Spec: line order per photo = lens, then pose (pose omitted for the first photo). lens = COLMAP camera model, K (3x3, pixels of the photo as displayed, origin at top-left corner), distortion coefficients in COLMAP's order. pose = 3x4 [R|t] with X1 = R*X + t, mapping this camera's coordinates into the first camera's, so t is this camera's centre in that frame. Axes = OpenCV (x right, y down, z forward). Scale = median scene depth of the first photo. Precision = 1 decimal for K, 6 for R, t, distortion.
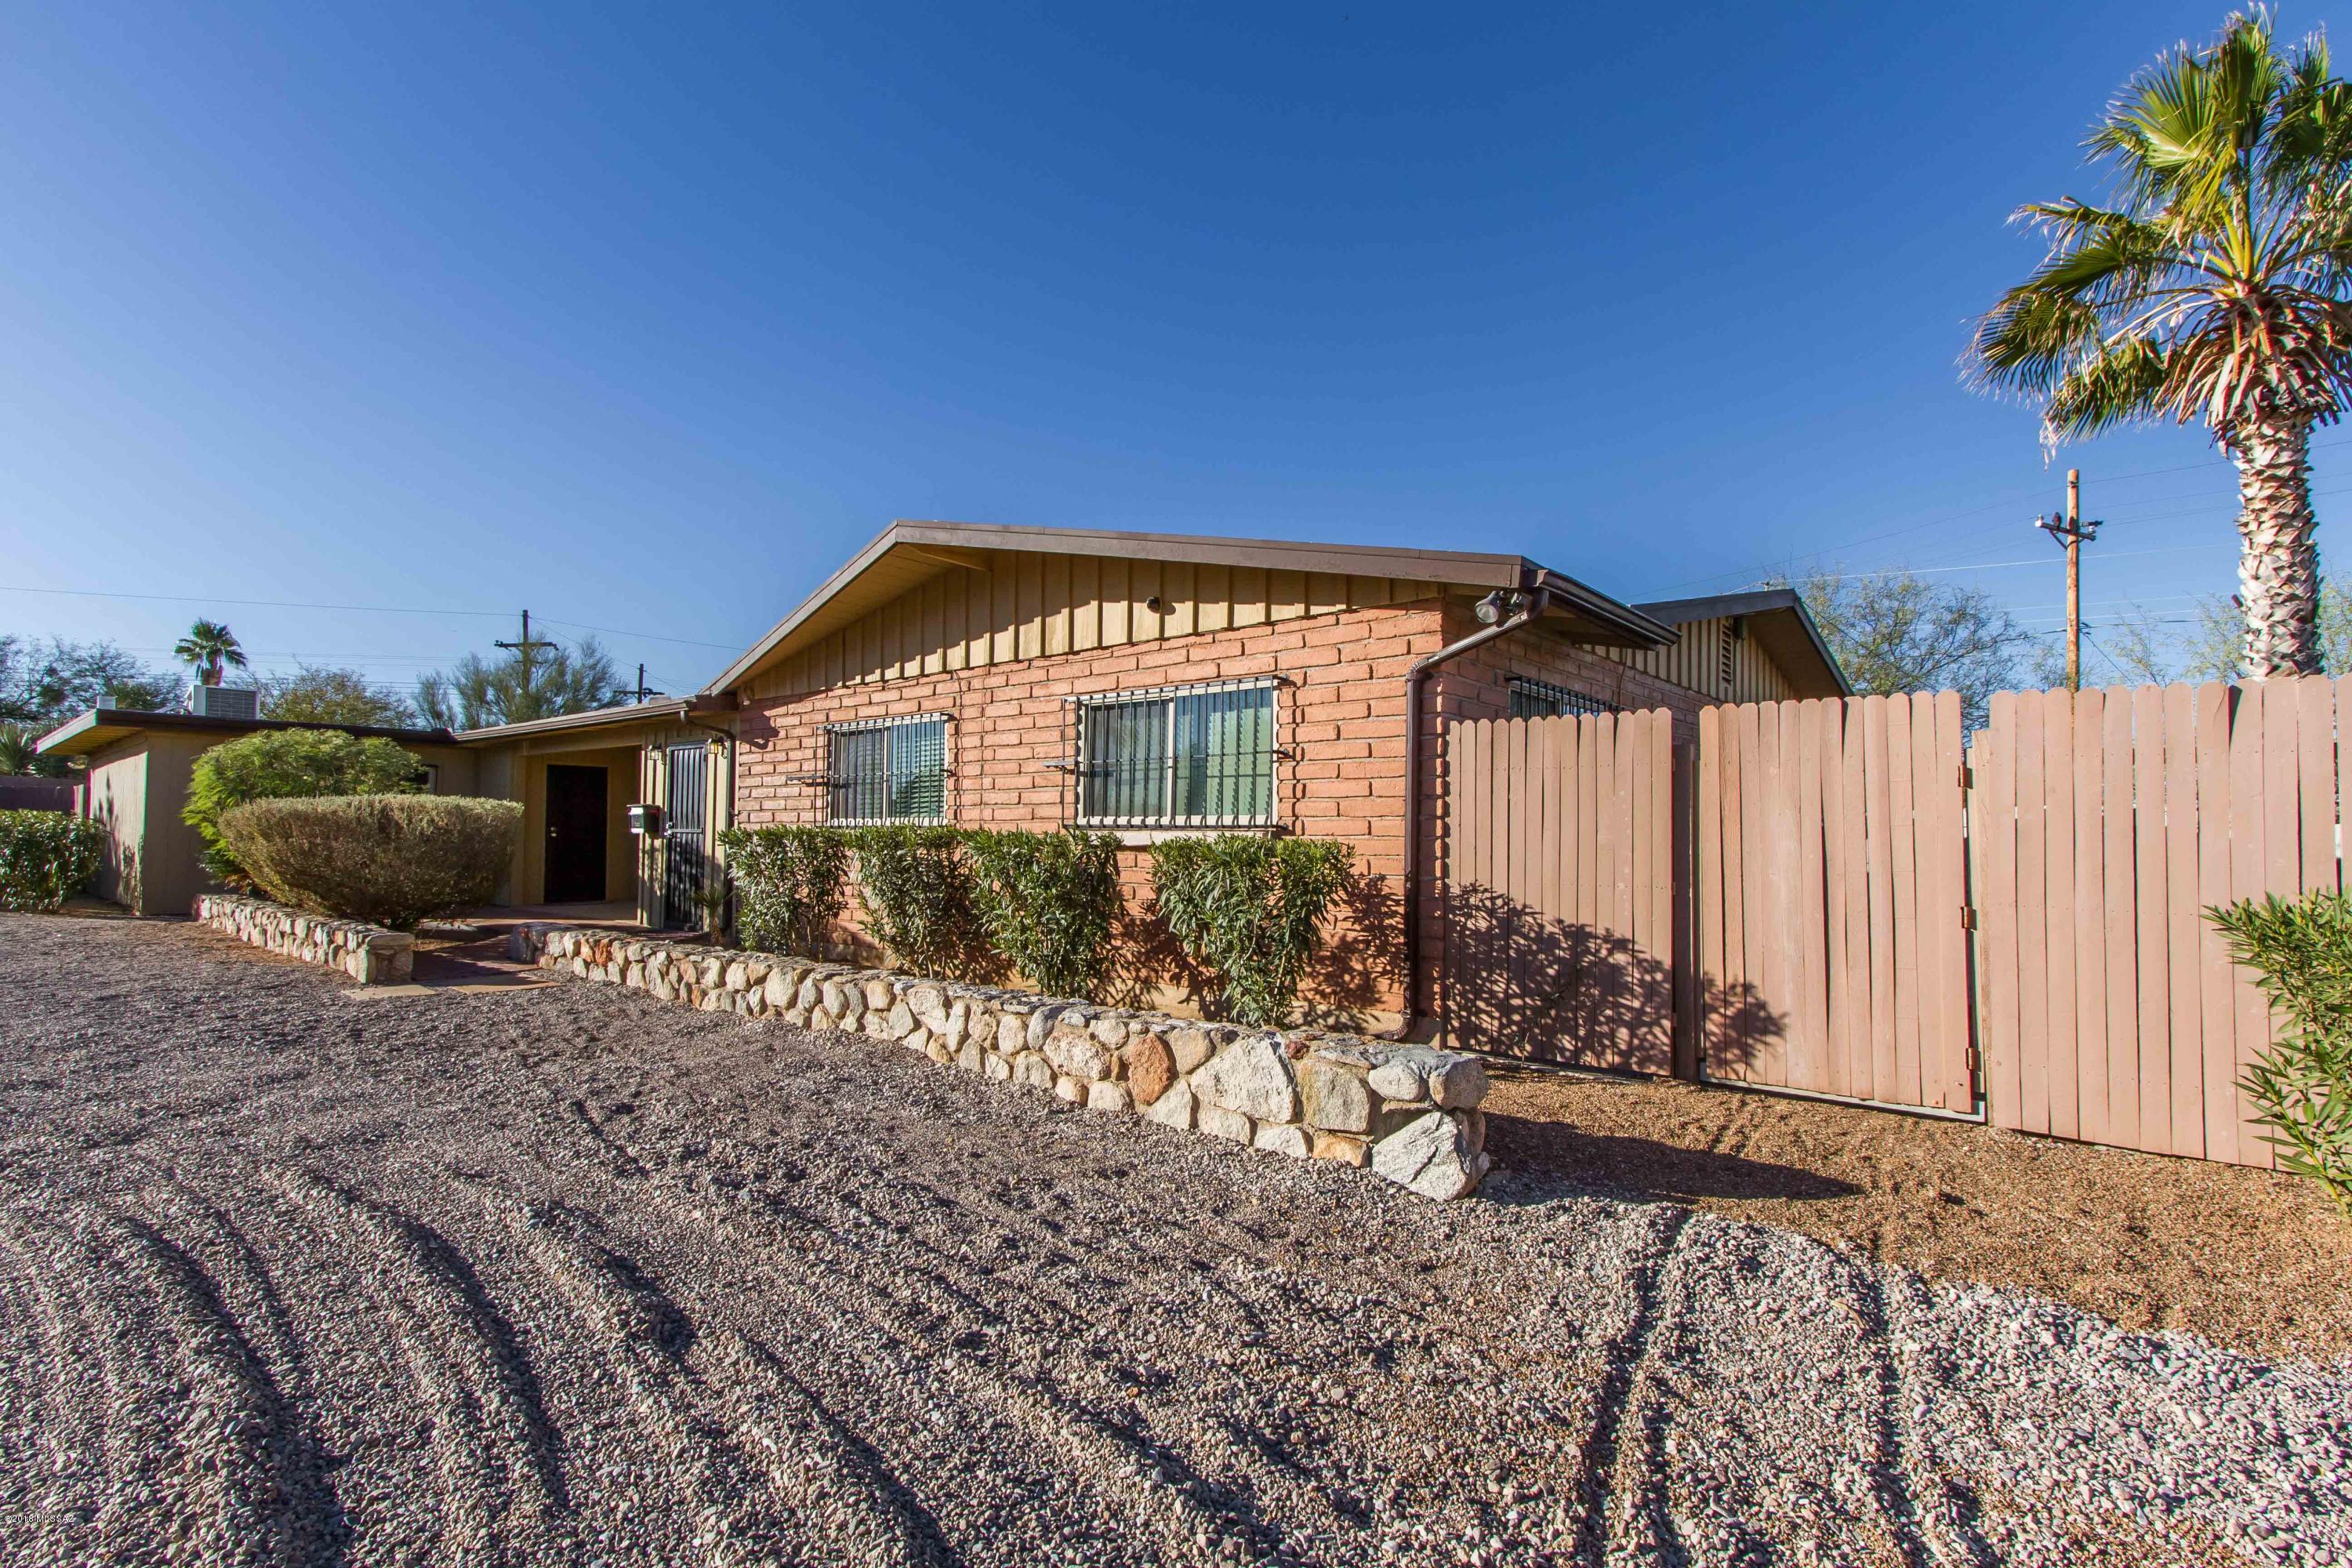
lens RADIAL K [[1082.1, 0, 1182.5], [0, 1082.1, 811.1], [0, 0, 1]] dist [-0.000470, -0.000099]
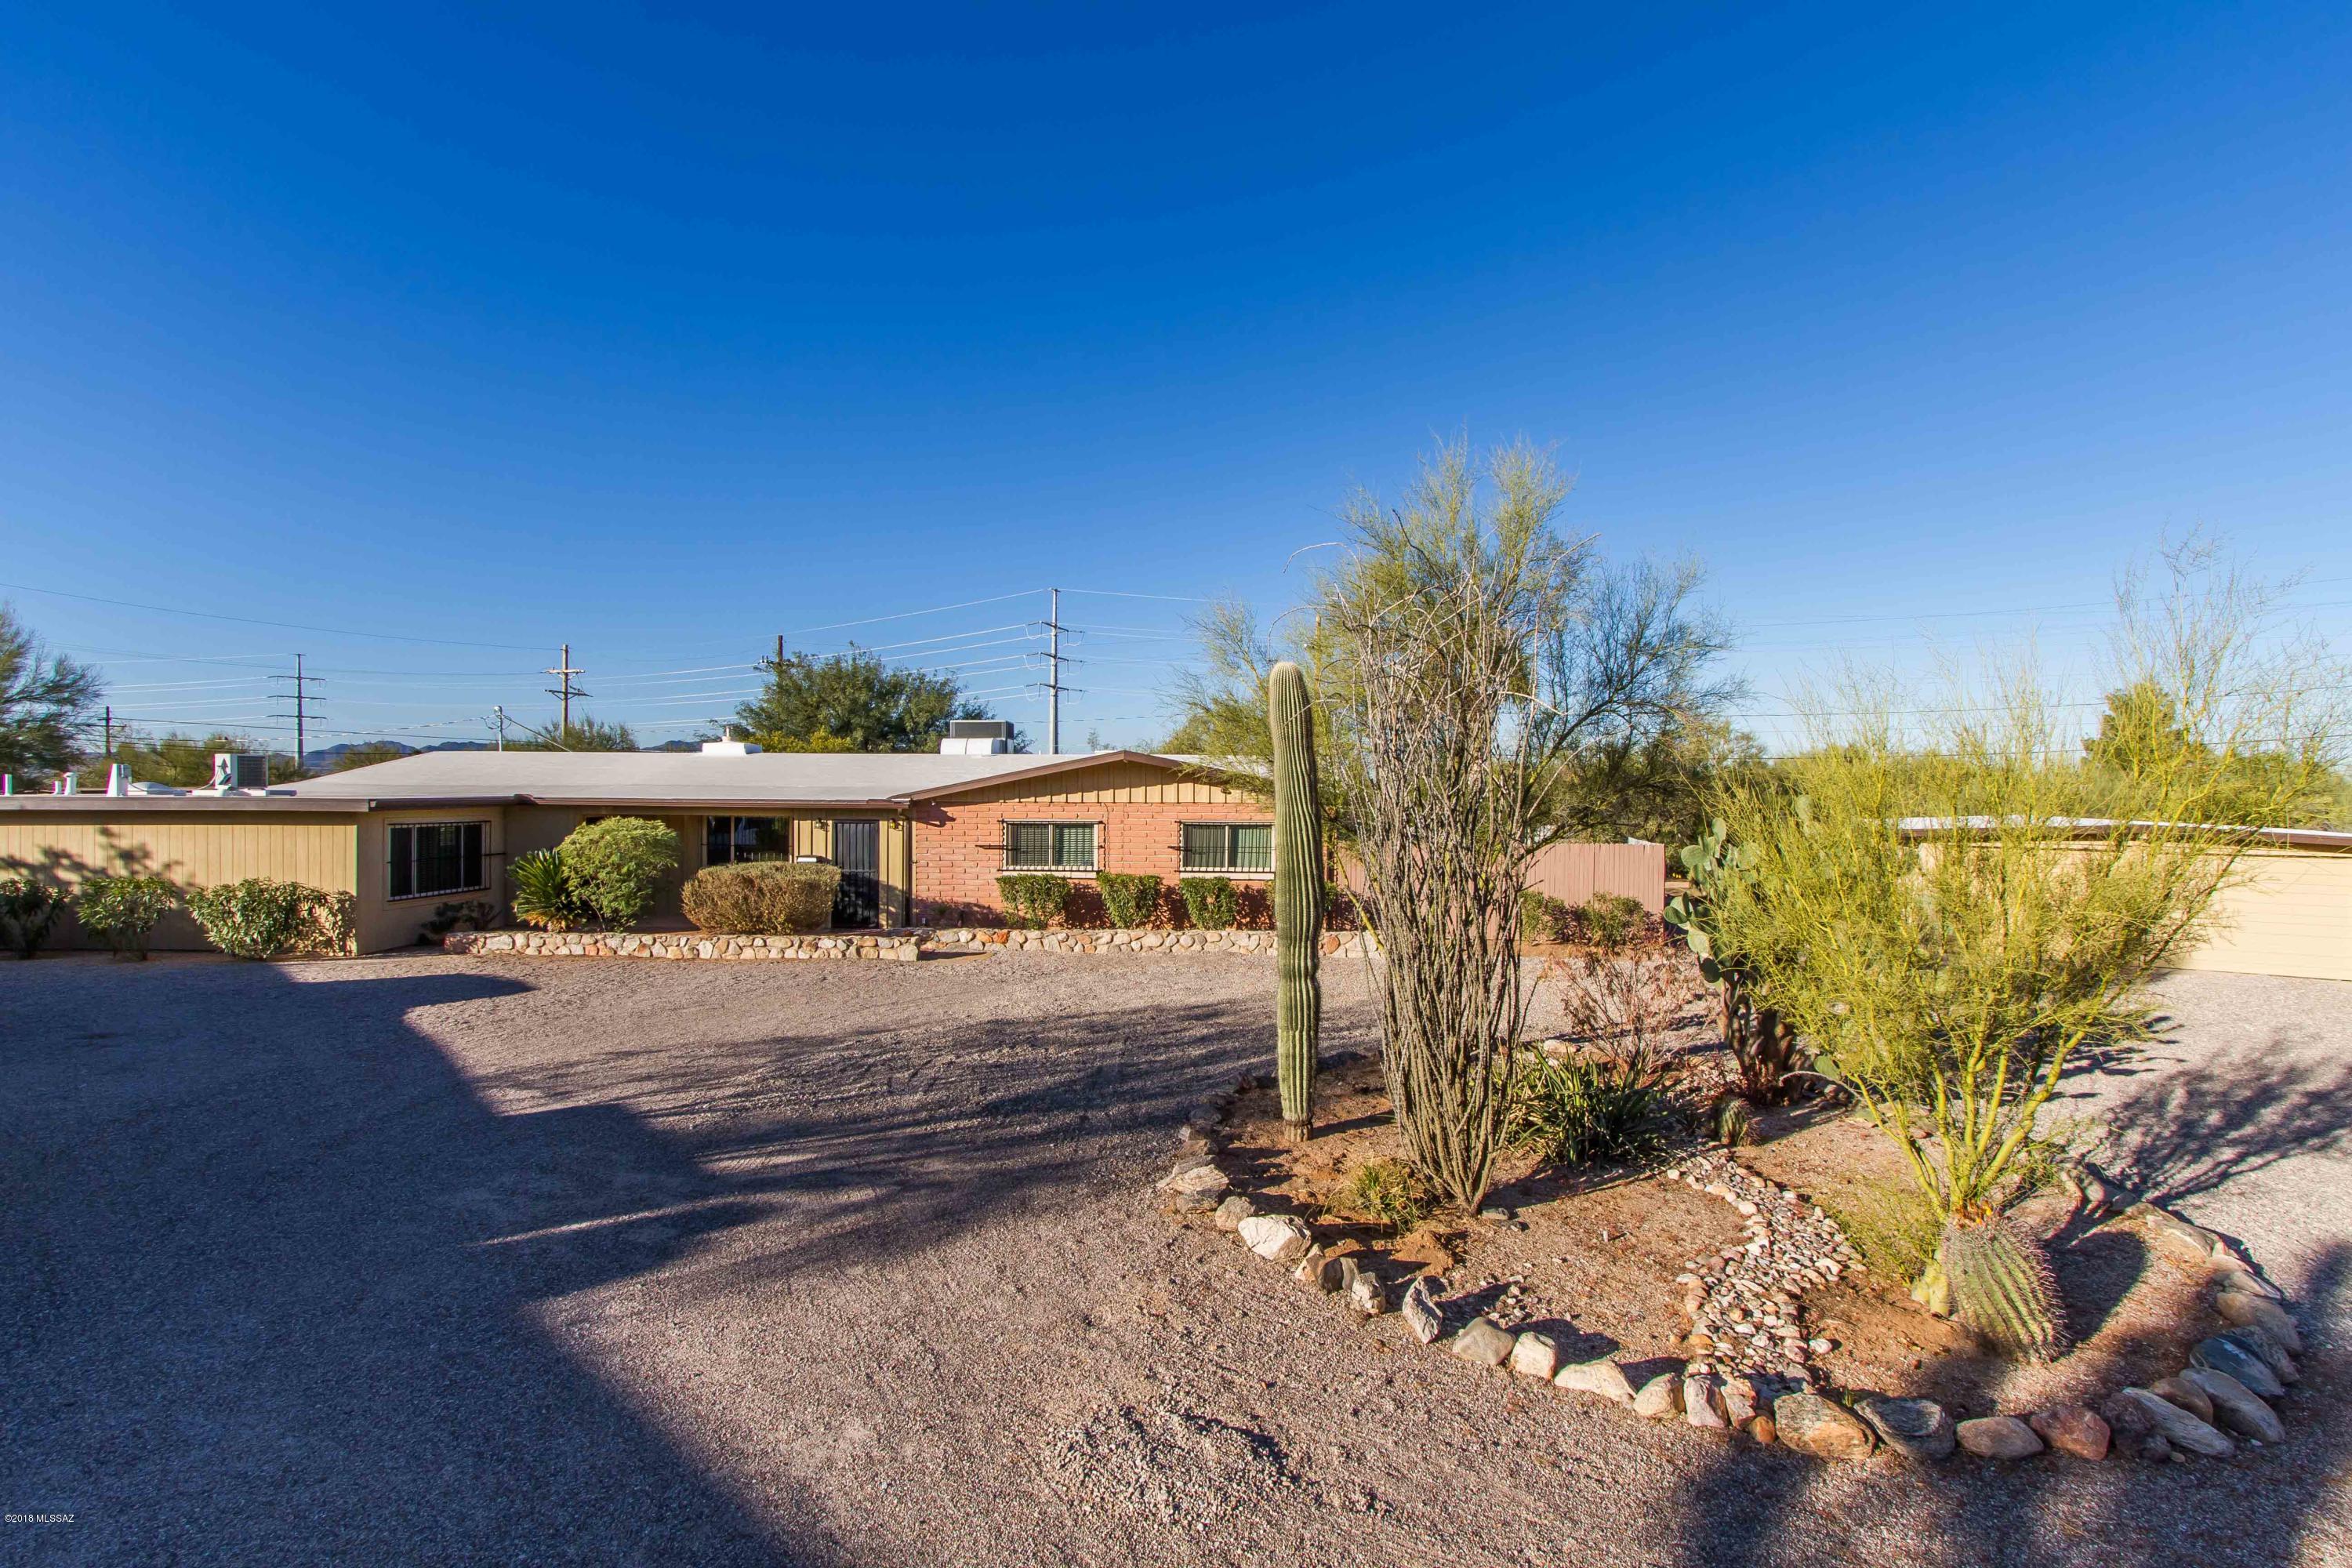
lens RADIAL K [[1124.1, 0, 1163.0], [0, 1124.1, 798.5], [0, 0, 1]] dist [0.027318, -0.016519]
pose [[0.789265, -0.011347, 0.613948, -1.886872], [-0.012668, 0.999316, 0.034755, -0.266493], [-0.613922, -0.035209, 0.788581, -1.139531]]
